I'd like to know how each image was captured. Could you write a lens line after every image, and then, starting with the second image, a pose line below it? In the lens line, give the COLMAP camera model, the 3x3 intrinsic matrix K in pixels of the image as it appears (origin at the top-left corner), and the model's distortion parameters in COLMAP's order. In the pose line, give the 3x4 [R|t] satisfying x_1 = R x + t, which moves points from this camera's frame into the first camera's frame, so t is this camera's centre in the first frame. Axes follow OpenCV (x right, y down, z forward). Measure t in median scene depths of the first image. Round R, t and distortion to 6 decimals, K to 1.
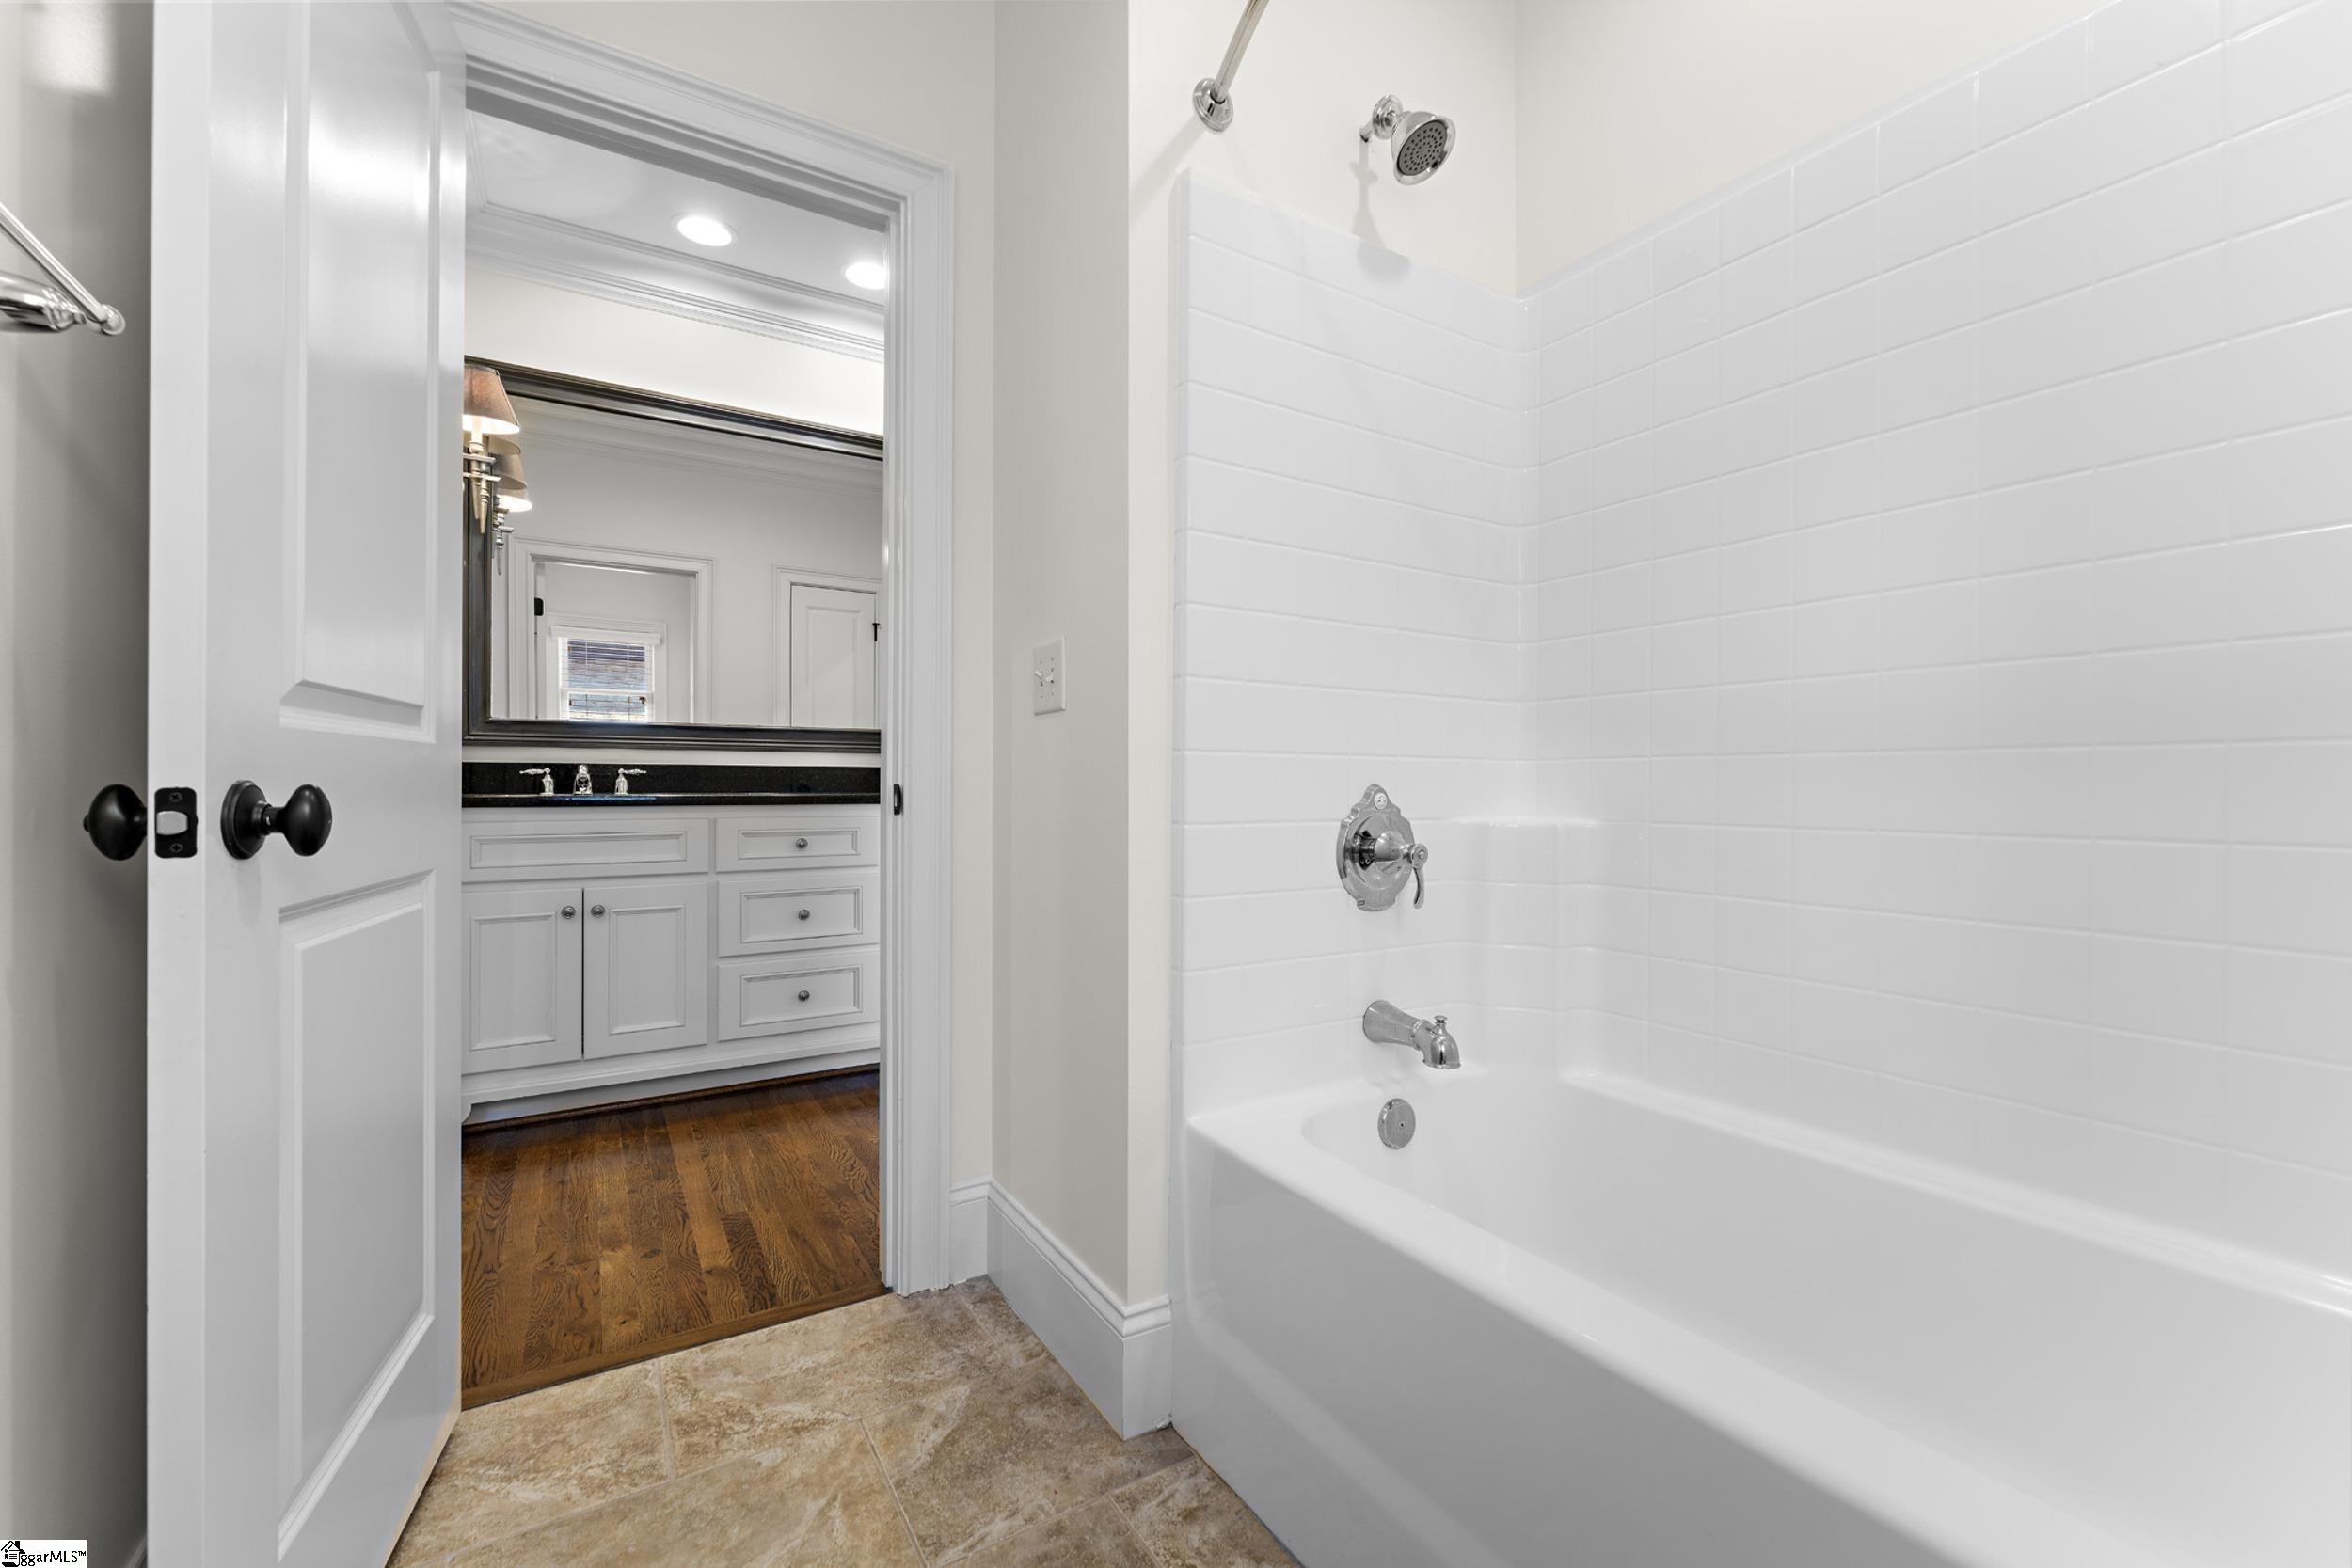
lens RADIAL K [[952.4, 0, 1170.9], [0, 952.4, 785.2], [0, 0, 1]] dist [-0.002091, 0.000027]
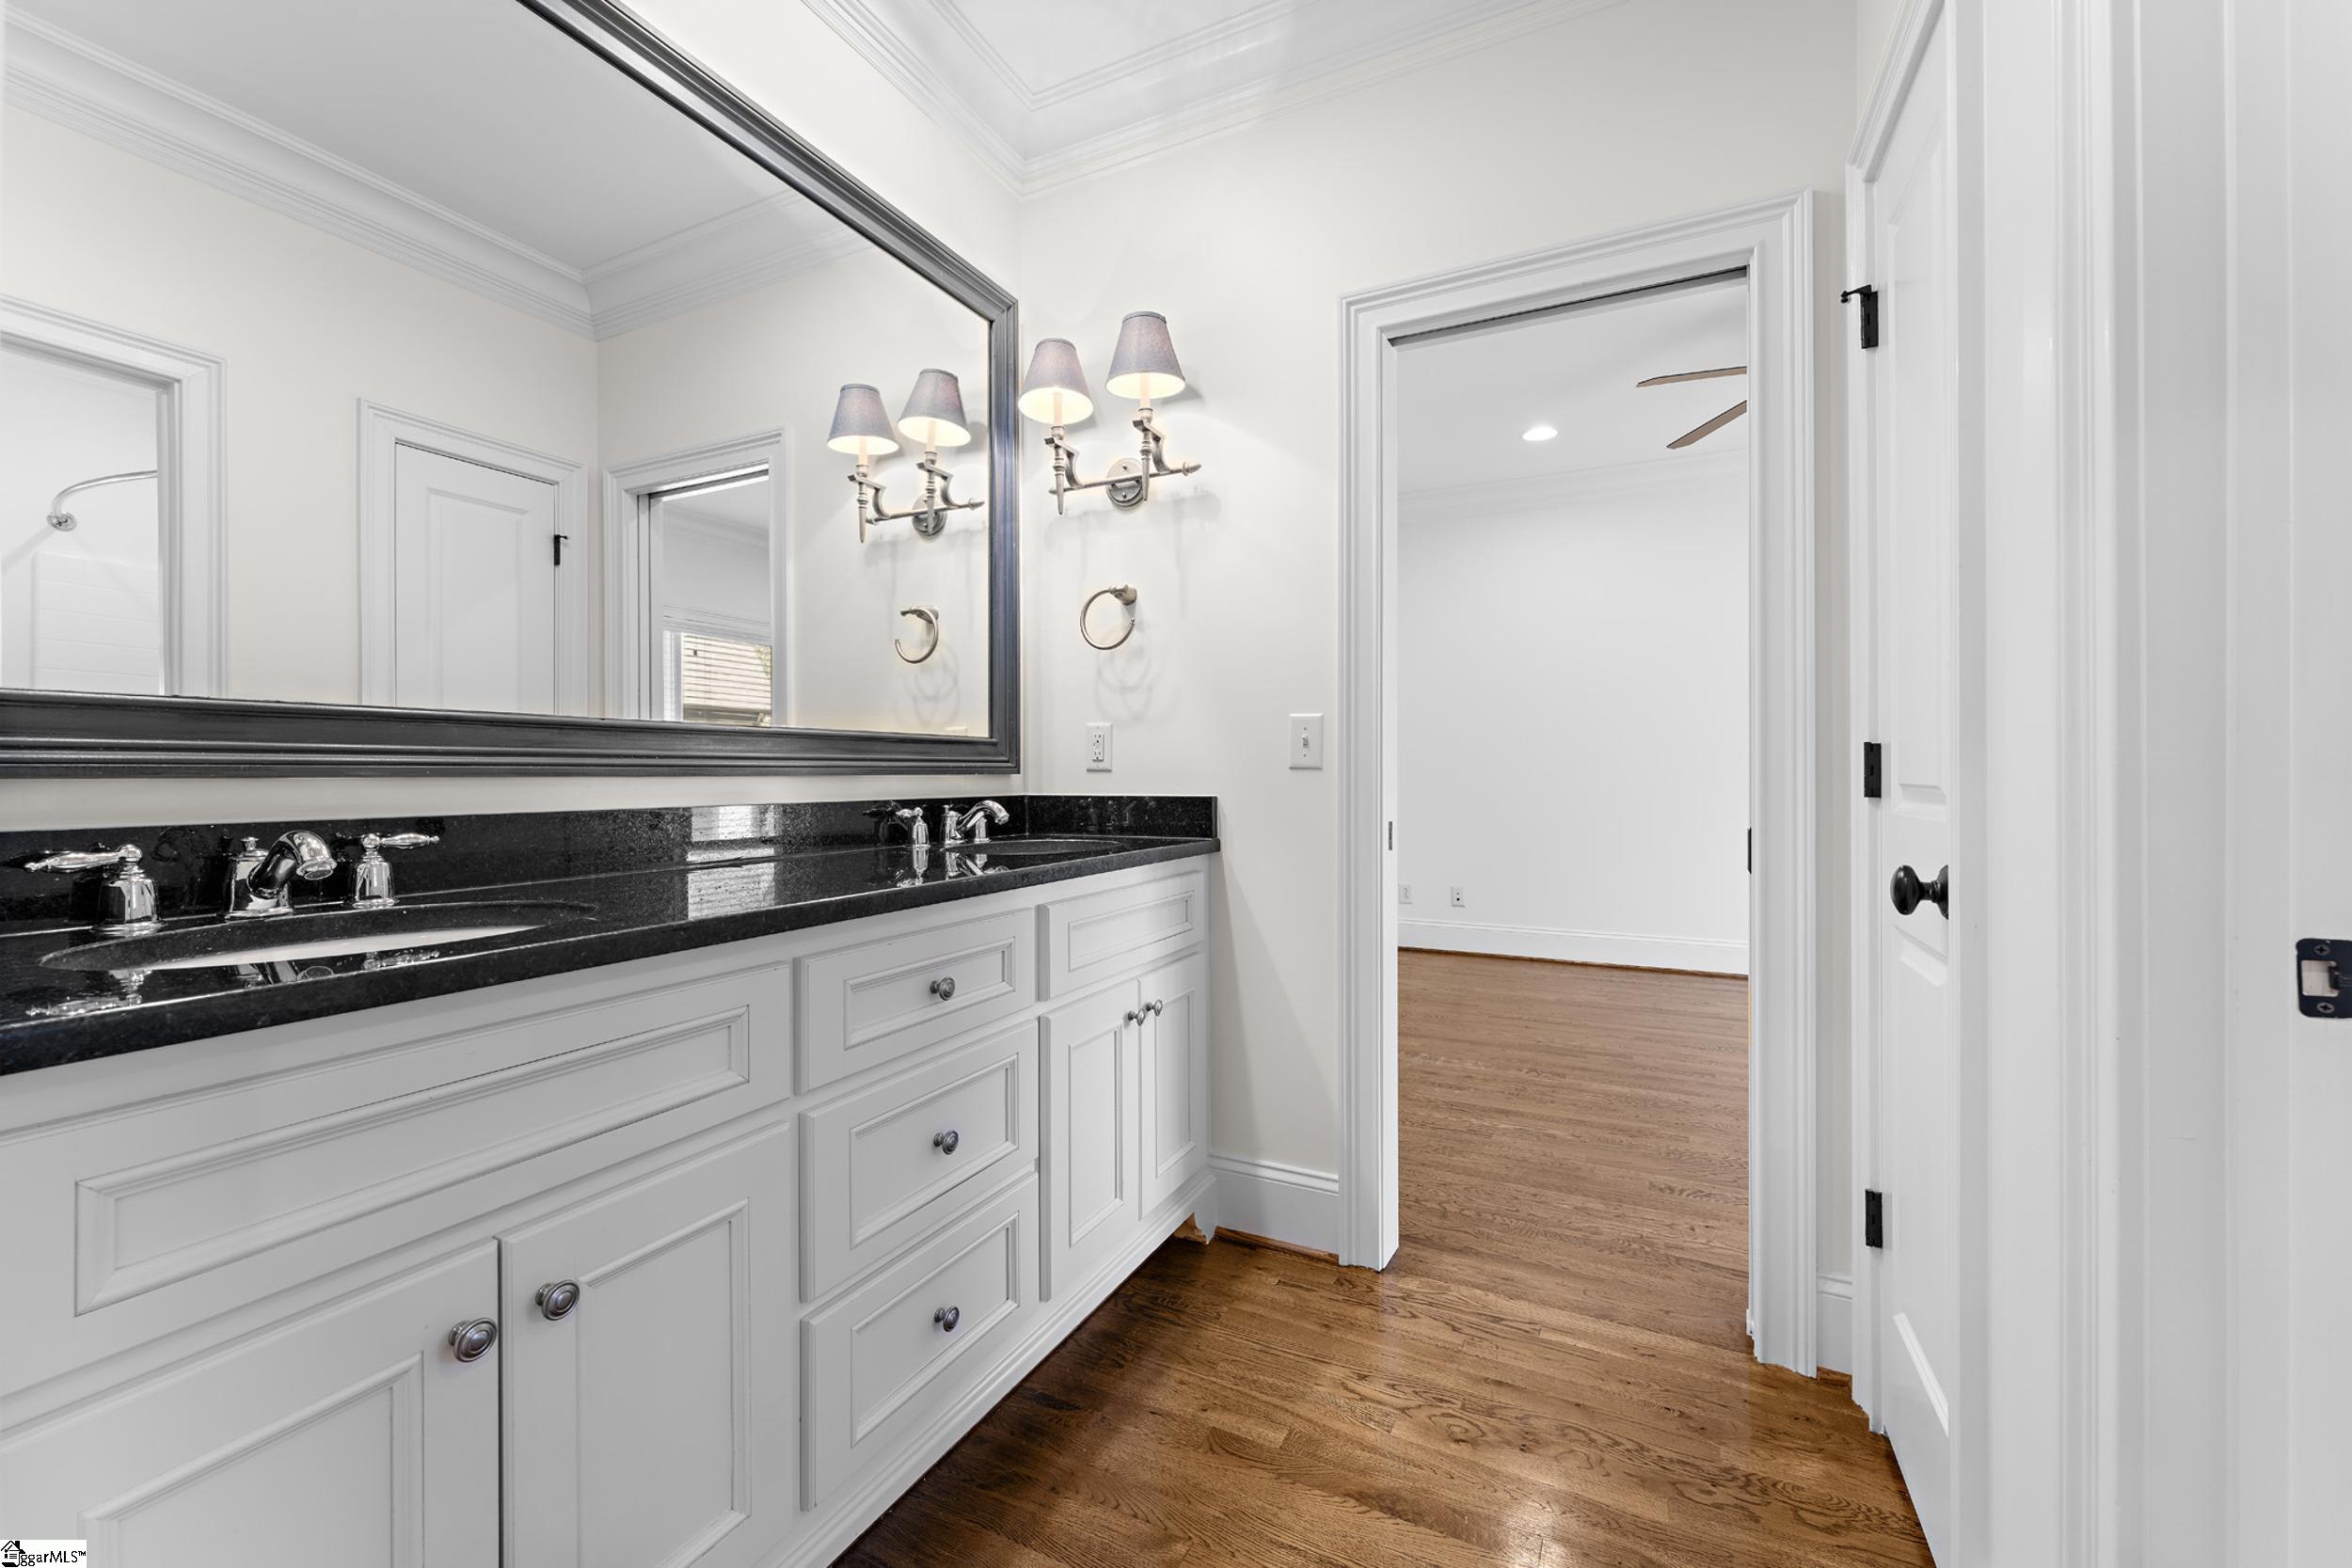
lens RADIAL K [[952.4, 0, 1154.5], [0, 952.4, 773.5], [0, 0, 1]] dist [-0.002091, 0.000027]
pose [[0.854161, -0.007829, 0.519949, -0.527054], [0.008079, 0.999966, 0.001785, -0.039997], [-0.519946, 0.002676, 0.854195, 0.548276]]
